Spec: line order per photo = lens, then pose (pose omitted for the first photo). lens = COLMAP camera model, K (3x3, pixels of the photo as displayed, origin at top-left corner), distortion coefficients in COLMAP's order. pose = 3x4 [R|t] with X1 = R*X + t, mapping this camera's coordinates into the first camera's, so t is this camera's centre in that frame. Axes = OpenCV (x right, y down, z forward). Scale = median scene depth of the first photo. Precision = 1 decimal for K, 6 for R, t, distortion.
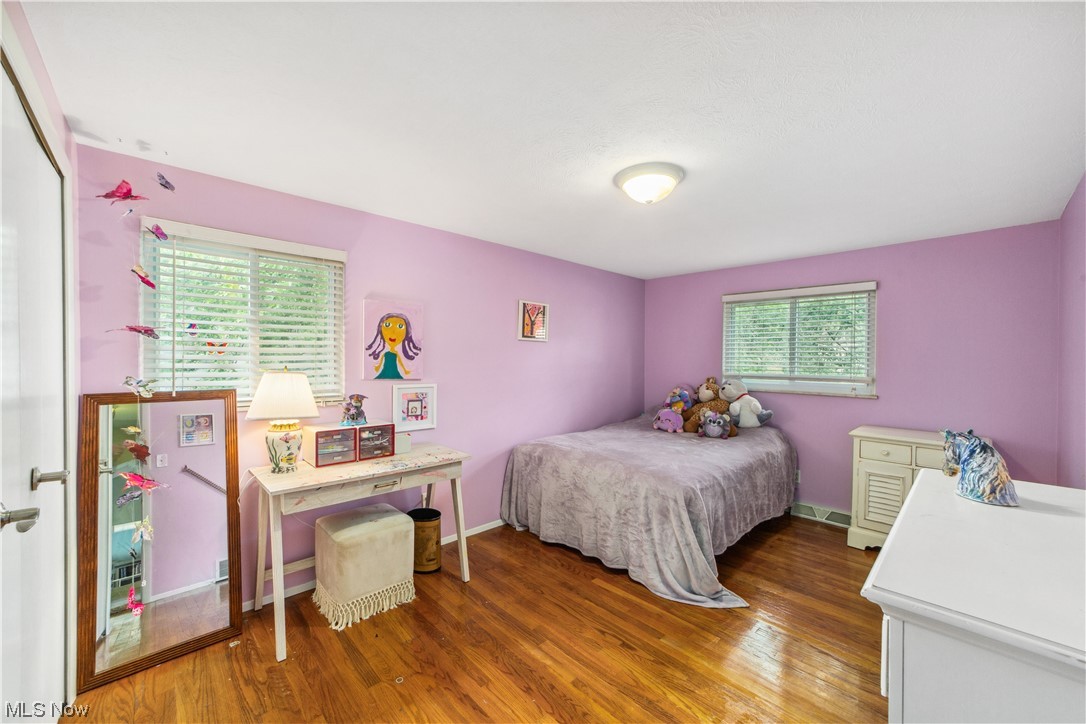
lens RADIAL K [[419.2, 0, 545.2], [0, 419.2, 363.6], [0, 0, 1]] dist [-0.032195, 0.000034]
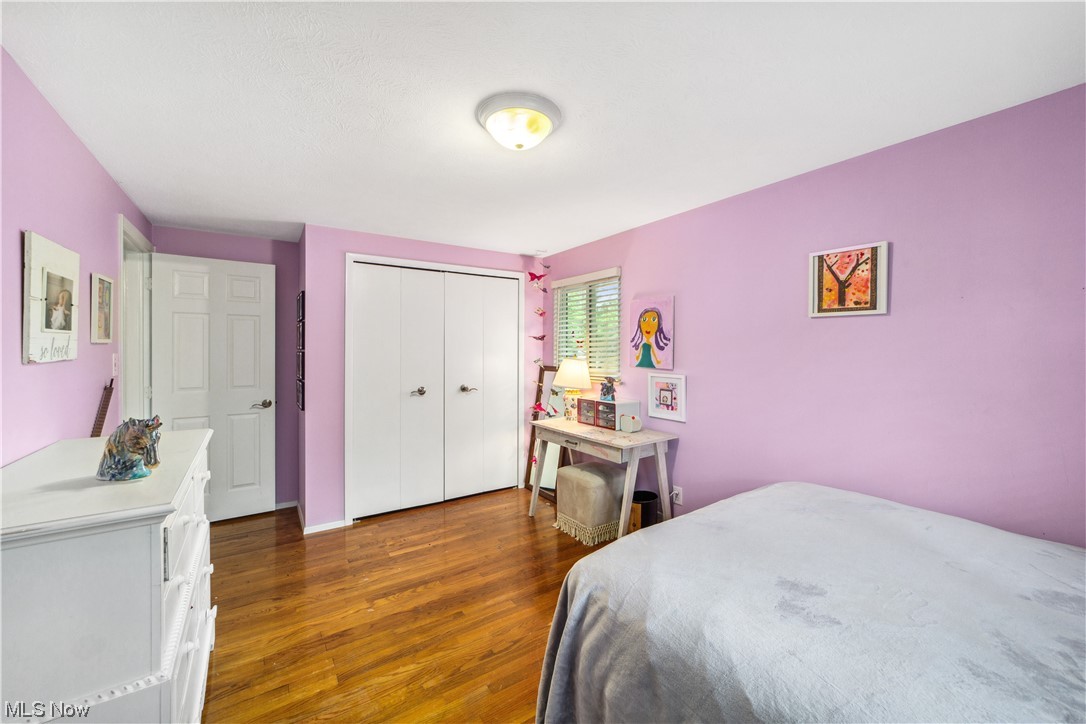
lens RADIAL K [[419.2, 0, 545.2], [0, 419.2, 363.6], [0, 0, 1]] dist [-0.032195, 0.000034]
pose [[-0.169259, 0.028214, -0.985168, 0.763552], [-0.007024, 0.999530, 0.029832, -0.004878], [0.985547, 0.011969, -0.168981, 0.902077]]
